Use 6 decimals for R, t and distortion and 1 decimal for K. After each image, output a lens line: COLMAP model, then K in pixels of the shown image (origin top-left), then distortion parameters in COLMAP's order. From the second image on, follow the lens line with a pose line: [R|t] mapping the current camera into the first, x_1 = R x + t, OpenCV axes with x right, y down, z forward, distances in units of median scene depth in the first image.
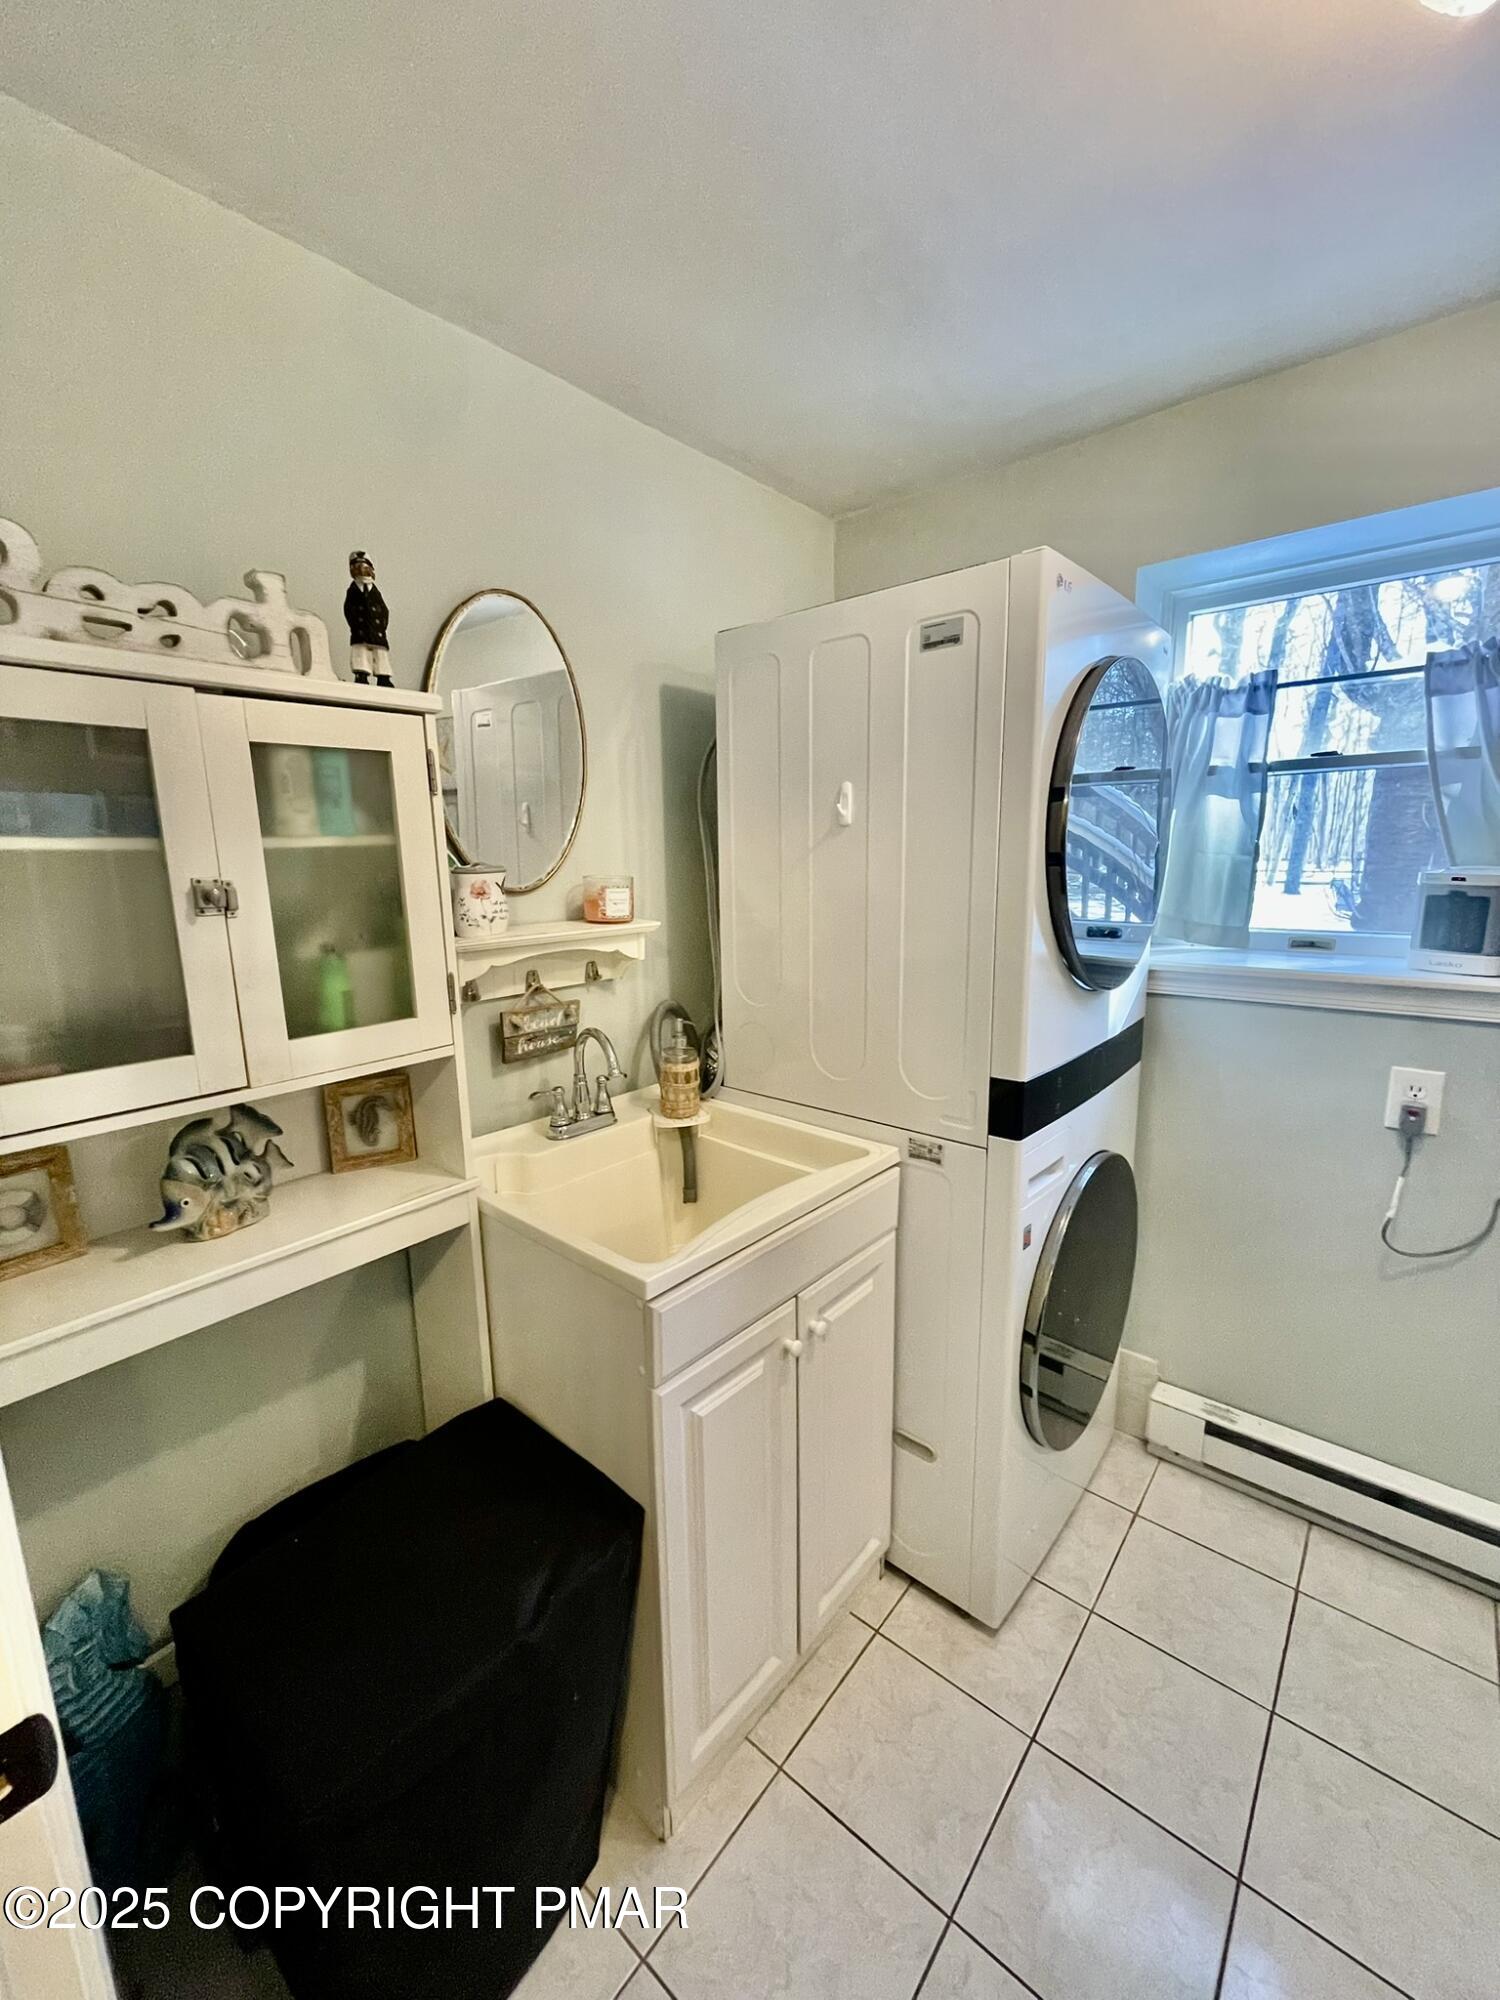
lens RADIAL K [[809.4, 0, 749.7], [0, 809.4, 998.2], [0, 0, 1]] dist [0.001139, 0.000628]
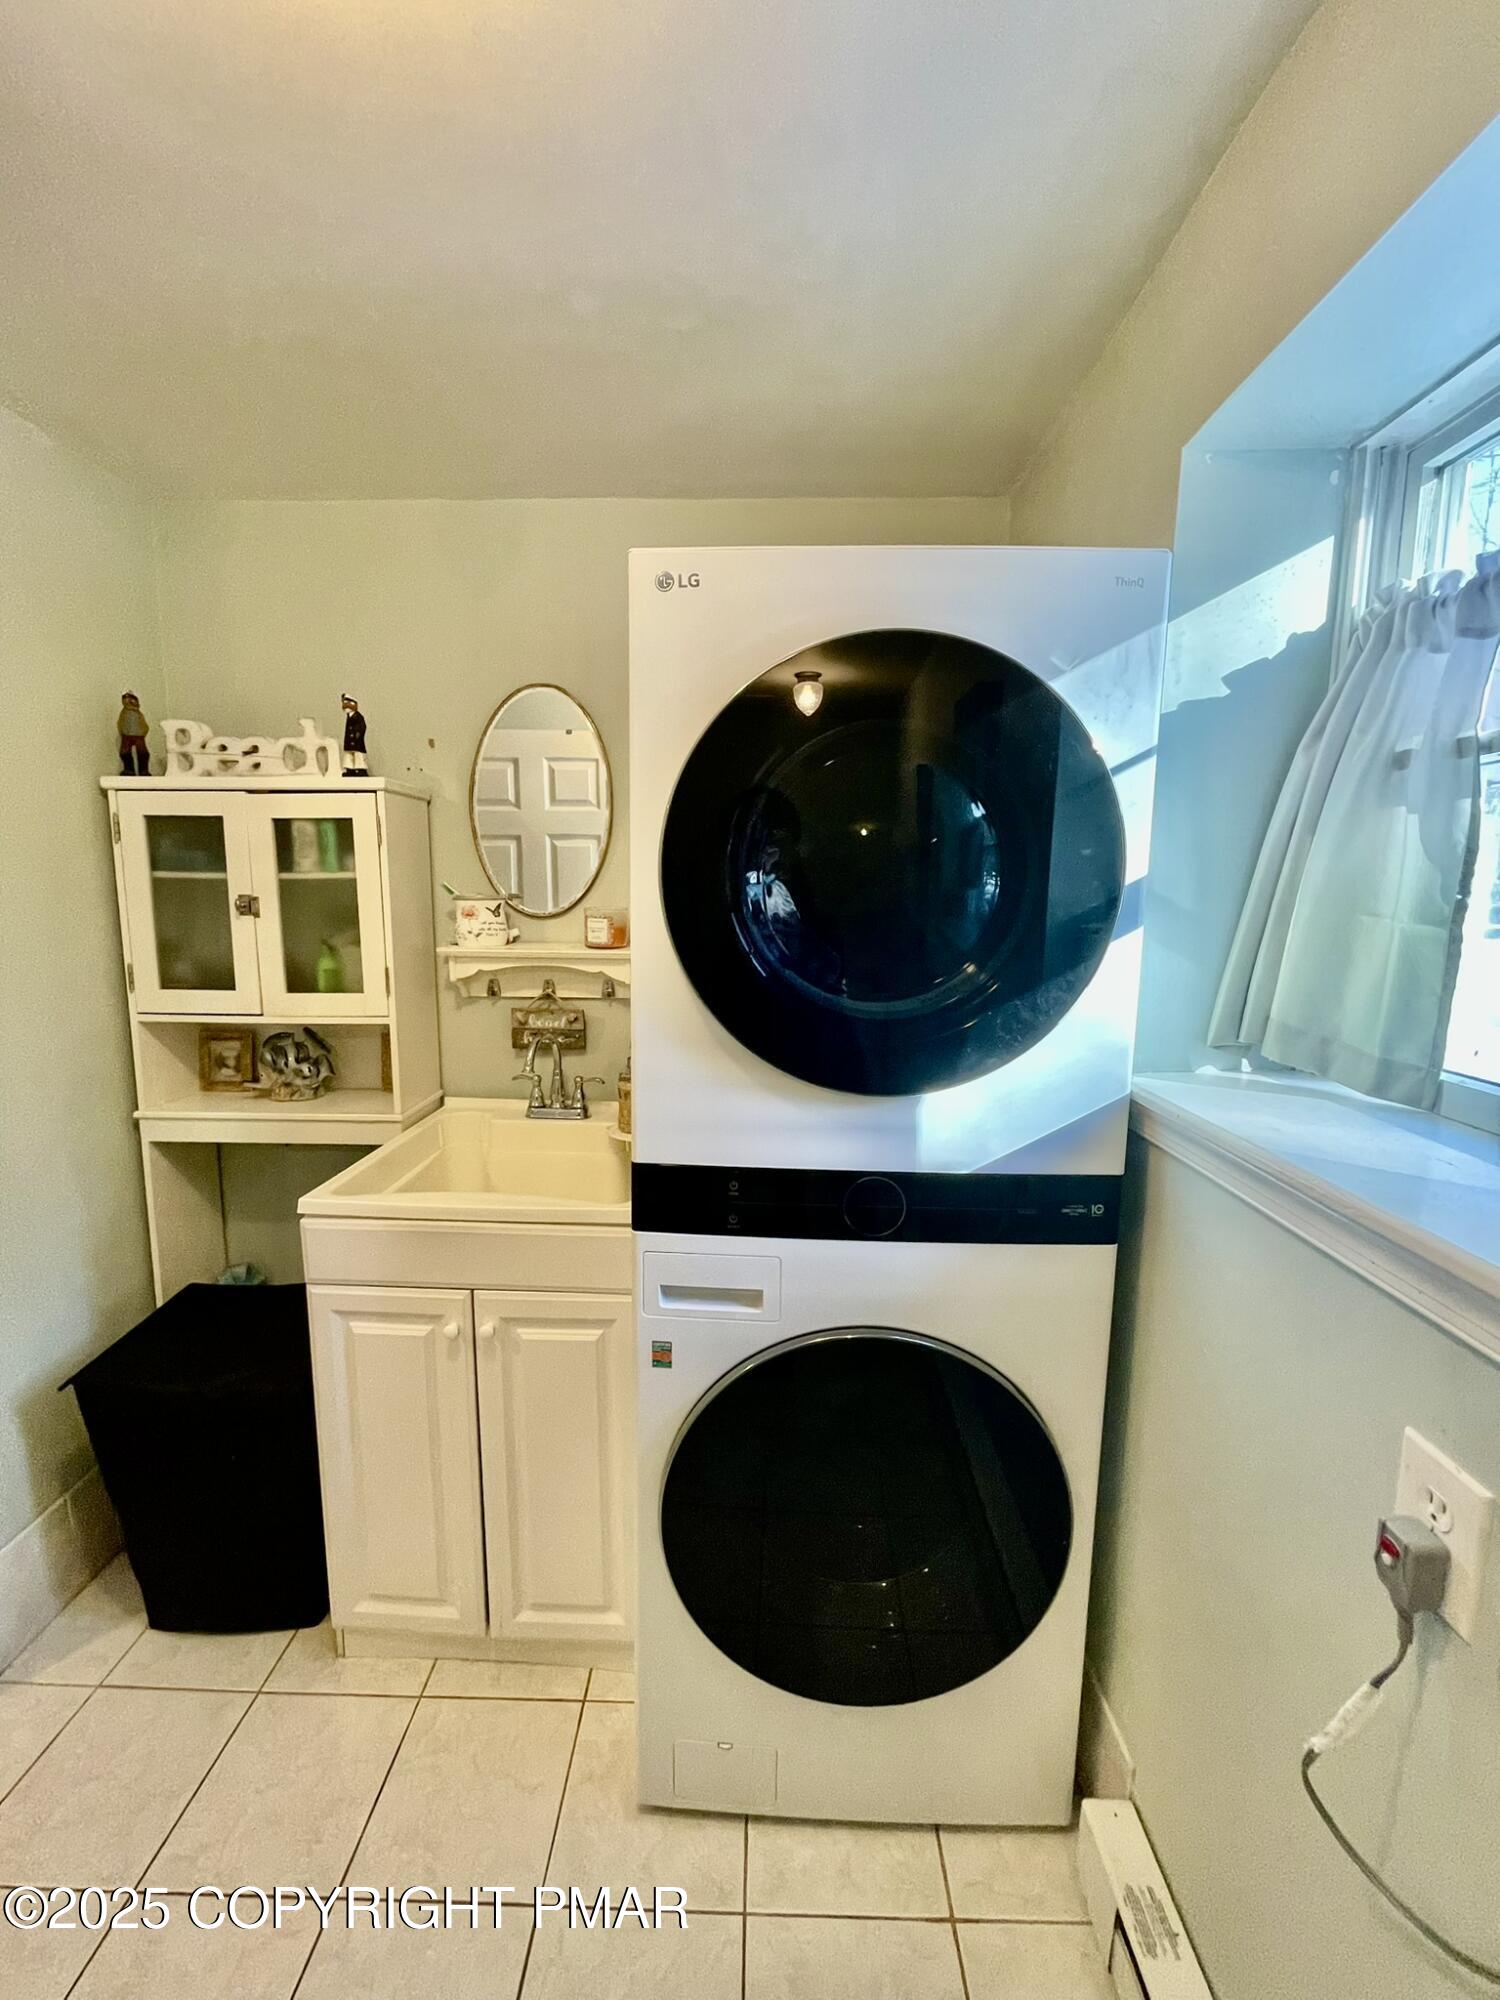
lens RADIAL K [[809.4, 0, 745.0], [0, 809.4, 1000.1], [0, 0, 1]] dist [0.001139, 0.000628]
pose [[0.625302, 0.130116, -0.769459, 1.271833], [-0.159457, 0.986502, 0.037235, -0.141906], [0.763918, 0.099413, 0.637610, 0.633485]]
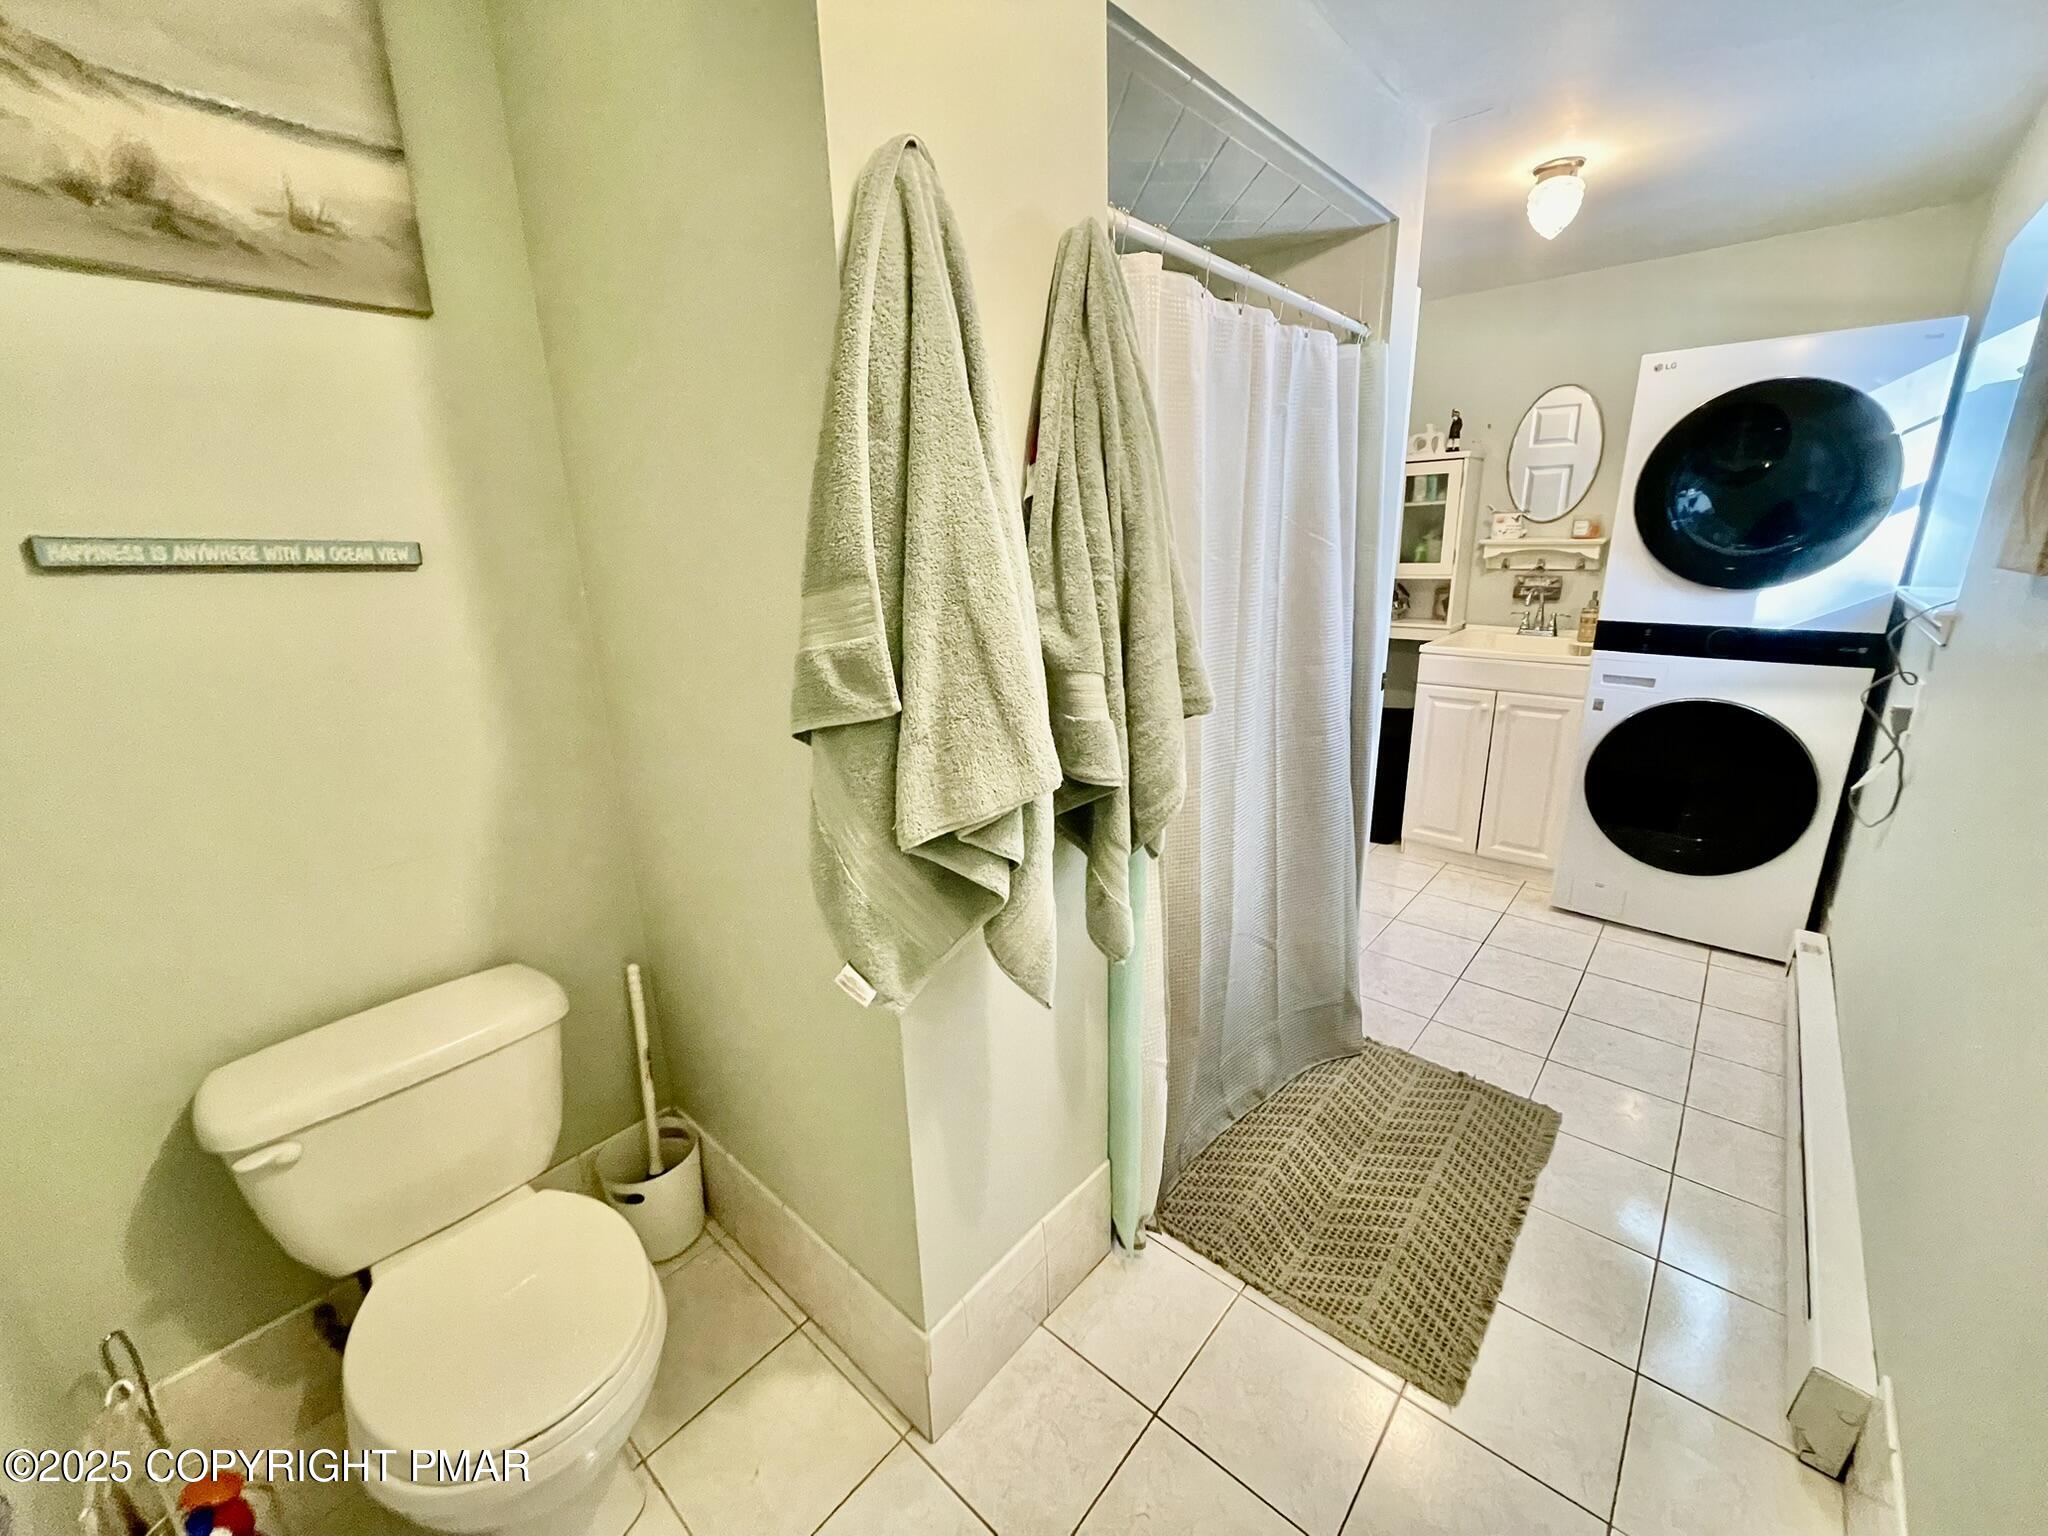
lens RADIAL K [[828.8, 0, 1024.3], [0, 828.8, 764.3], [0, 0, 1]] dist [0.001139, 0.000628]
pose [[-0.019228, 0.294651, -0.955411, 3.009615], [-0.150818, 0.943799, 0.294105, 0.060637], [0.988375, 0.149748, 0.026292, -0.536924]]
